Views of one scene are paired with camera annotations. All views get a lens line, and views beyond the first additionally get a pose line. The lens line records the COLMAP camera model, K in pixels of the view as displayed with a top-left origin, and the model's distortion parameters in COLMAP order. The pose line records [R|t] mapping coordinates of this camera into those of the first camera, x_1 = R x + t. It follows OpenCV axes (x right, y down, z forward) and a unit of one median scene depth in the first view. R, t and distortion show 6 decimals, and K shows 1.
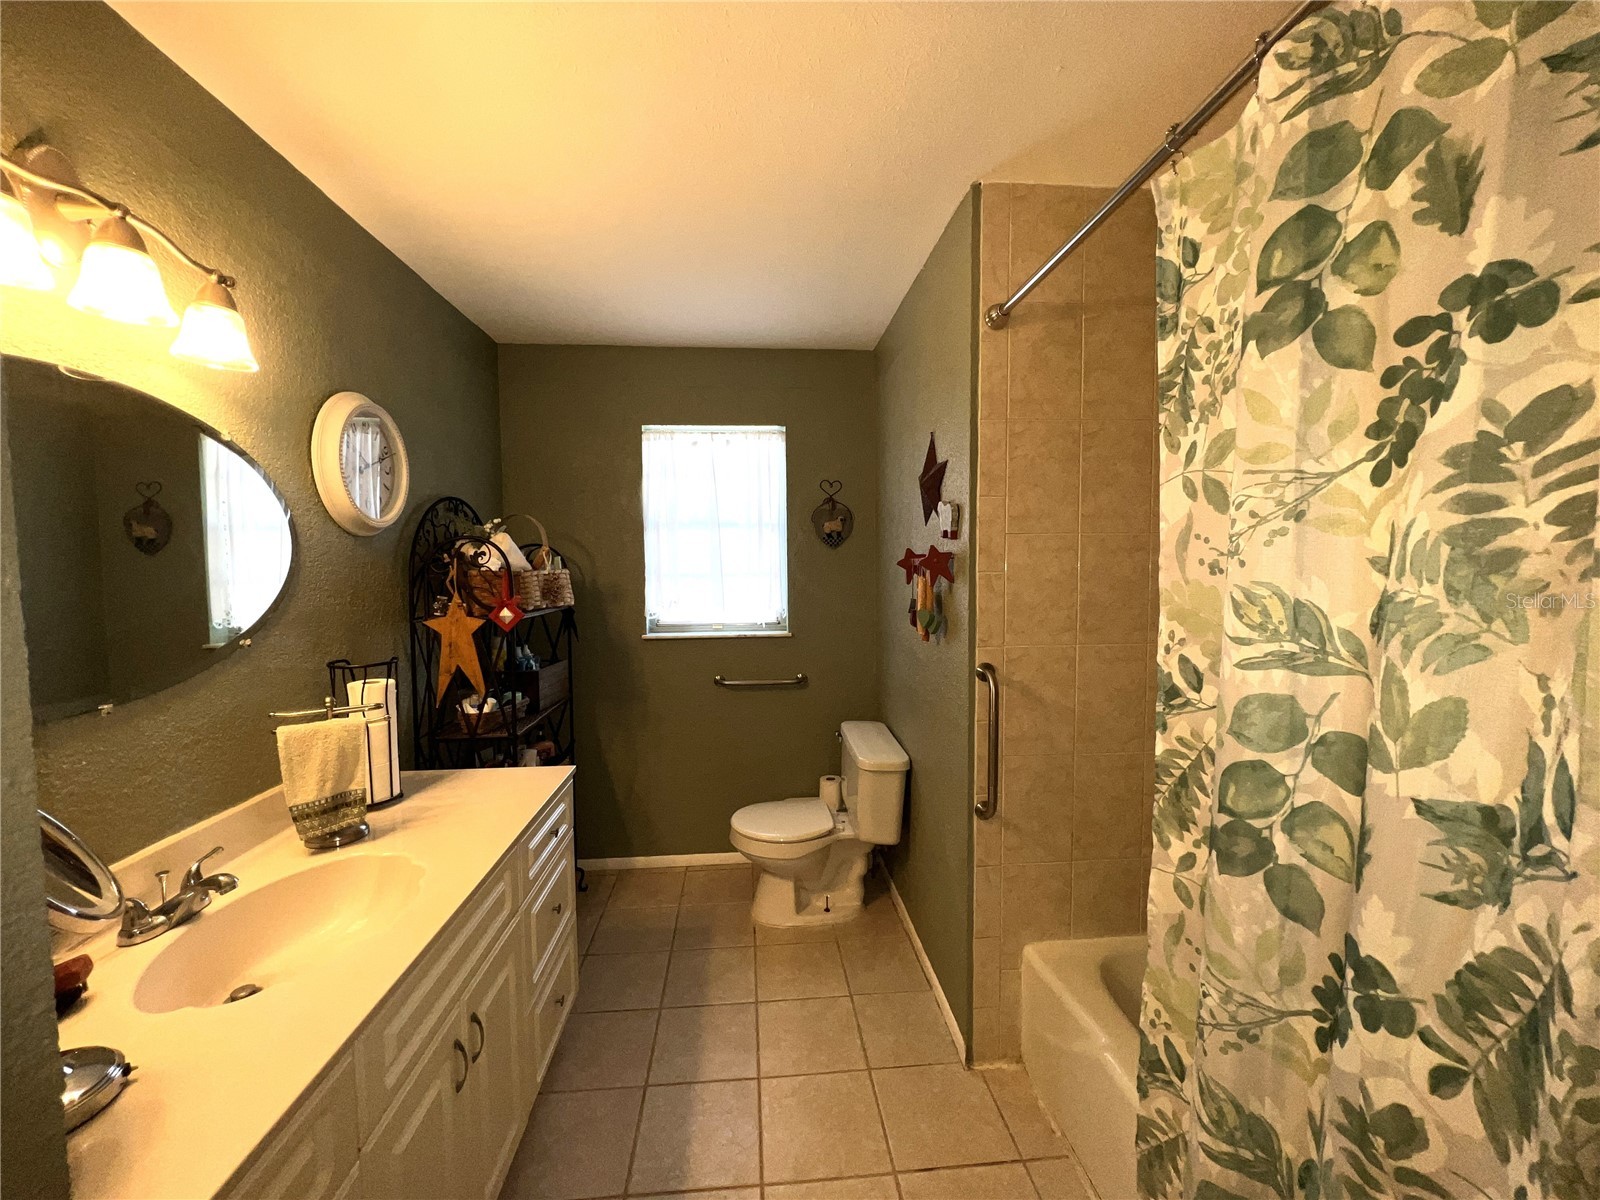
lens RADIAL K [[643.5, 0, 797.0], [0, 643.5, 601.9], [0, 0, 1]] dist [0.002025, -0.000478]
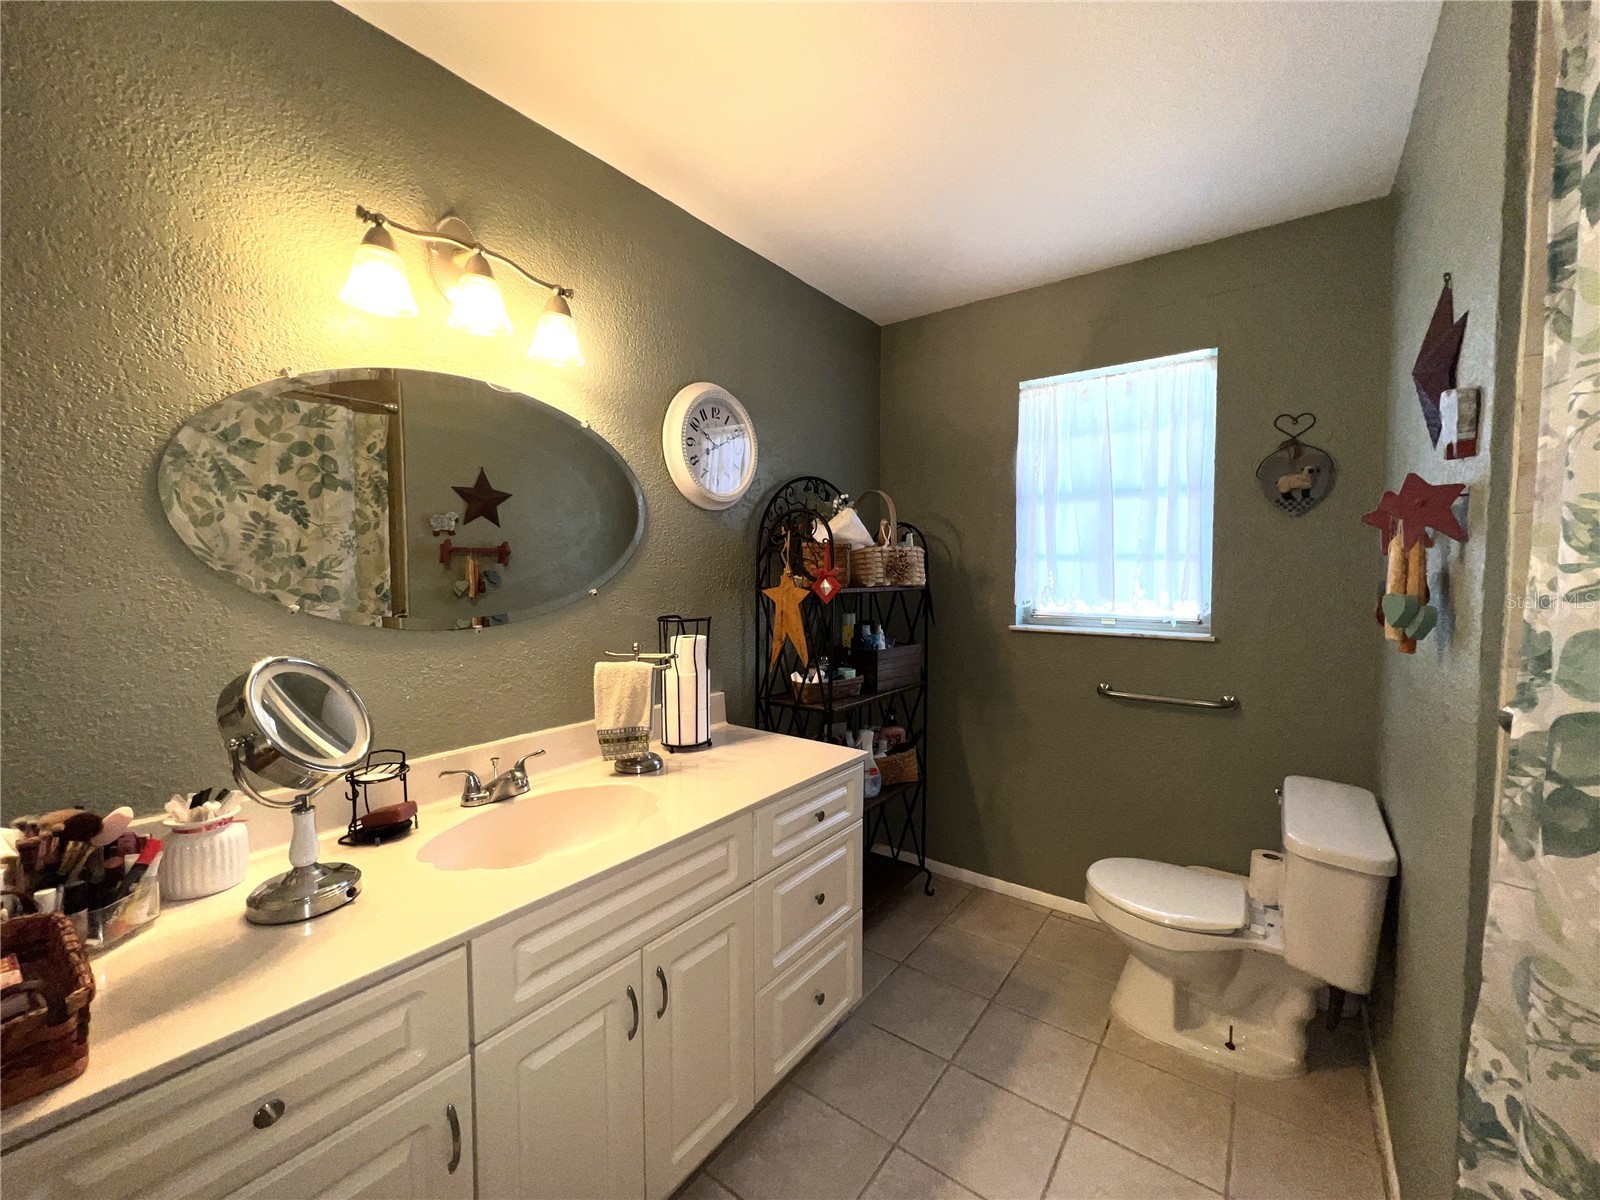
lens RADIAL K [[643.1, 0, 800.0], [0, 643.1, 600.0], [0, 0, 1]] dist [-0.000048, 0.000634]
pose [[0.749542, 0.039528, -0.660775, 0.169807], [-0.046116, 0.998908, 0.007444, 0.034925], [0.660348, 0.024893, 0.750547, 0.231696]]
